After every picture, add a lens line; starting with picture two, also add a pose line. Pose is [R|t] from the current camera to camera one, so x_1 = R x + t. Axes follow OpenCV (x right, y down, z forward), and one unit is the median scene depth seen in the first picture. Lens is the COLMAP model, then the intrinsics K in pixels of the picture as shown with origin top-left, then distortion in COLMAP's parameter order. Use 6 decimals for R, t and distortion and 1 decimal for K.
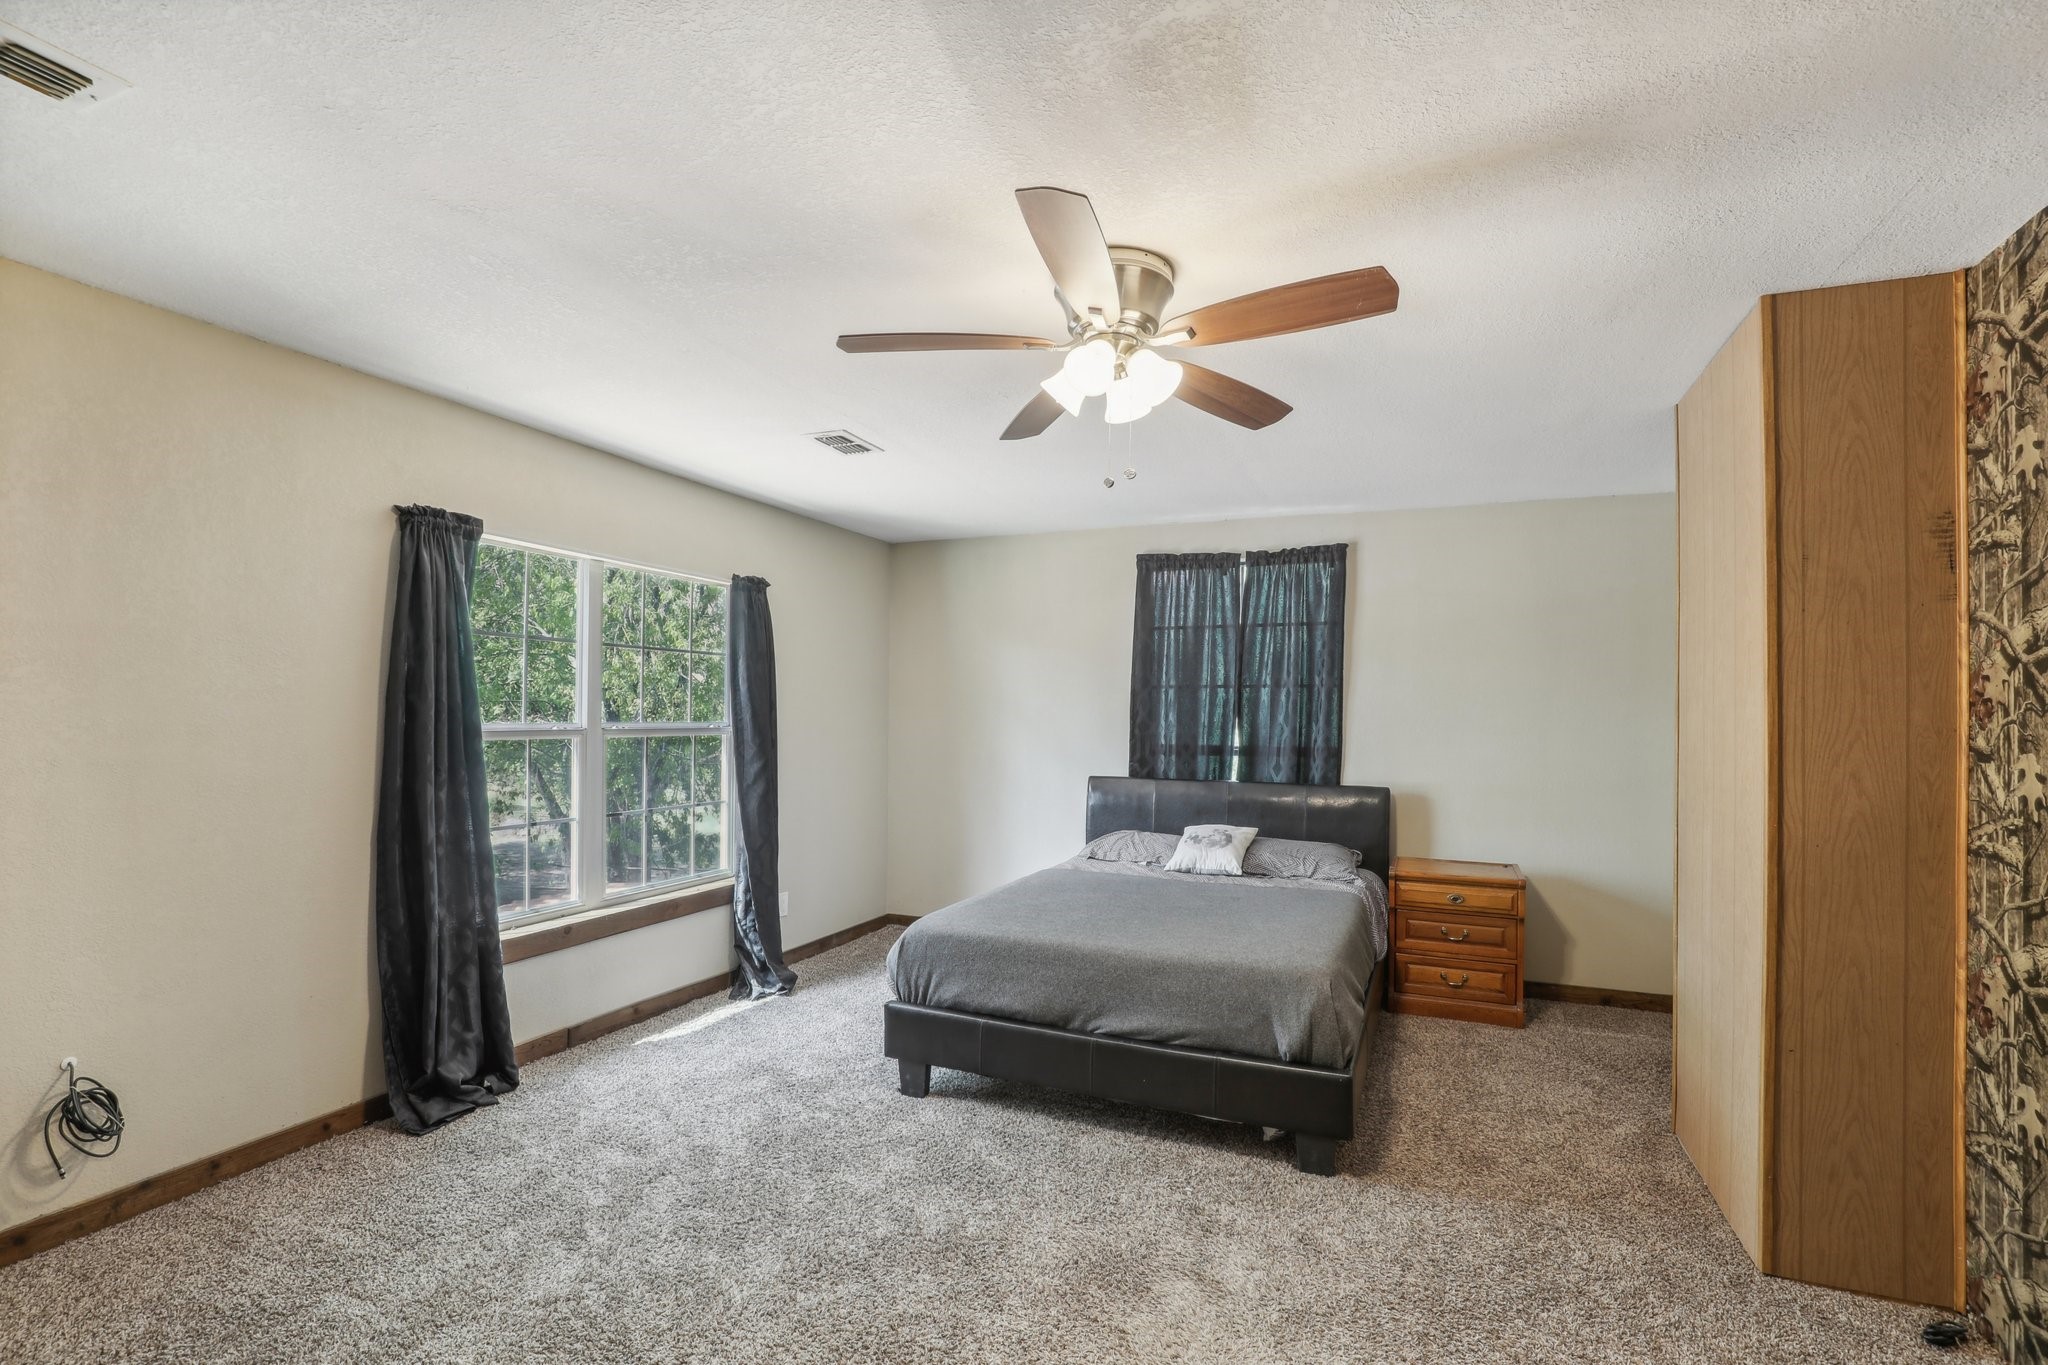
lens RADIAL K [[950.6, 0, 1028.2], [0, 950.6, 686.5], [0, 0, 1]] dist [-0.033369, 0.006506]
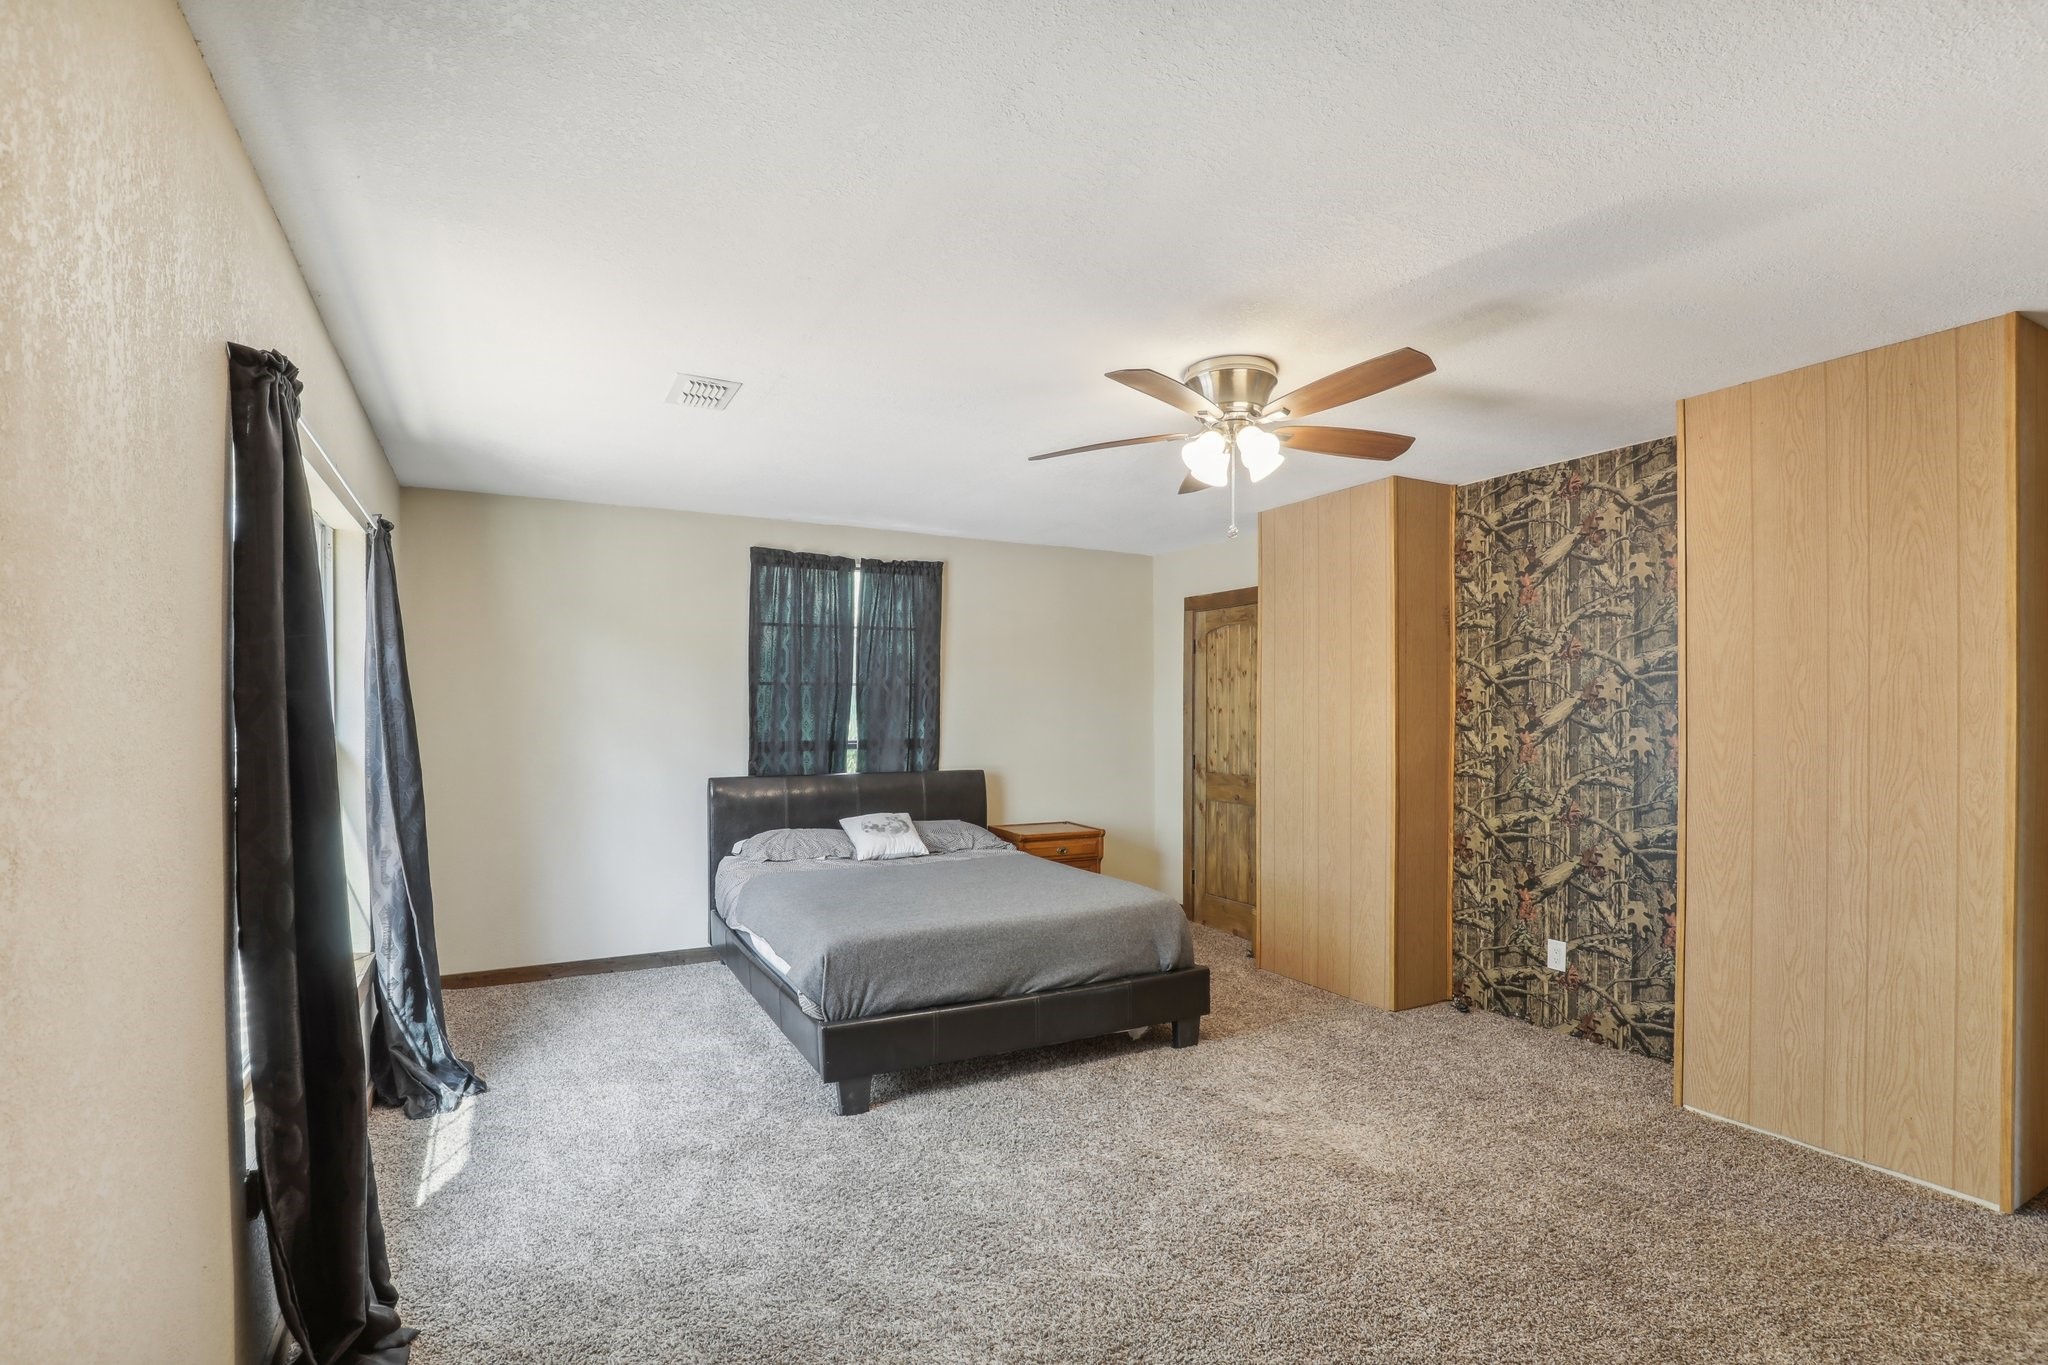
lens RADIAL K [[952.1, 0, 1019.6], [0, 952.1, 717.3], [0, 0, 1]] dist [-0.039040, 0.000704]
pose [[0.622959, -0.014918, 0.782112, -0.826149], [-0.015156, 0.999400, 0.031135, 0.000827], [-0.782108, -0.031249, 0.622359, 0.314020]]
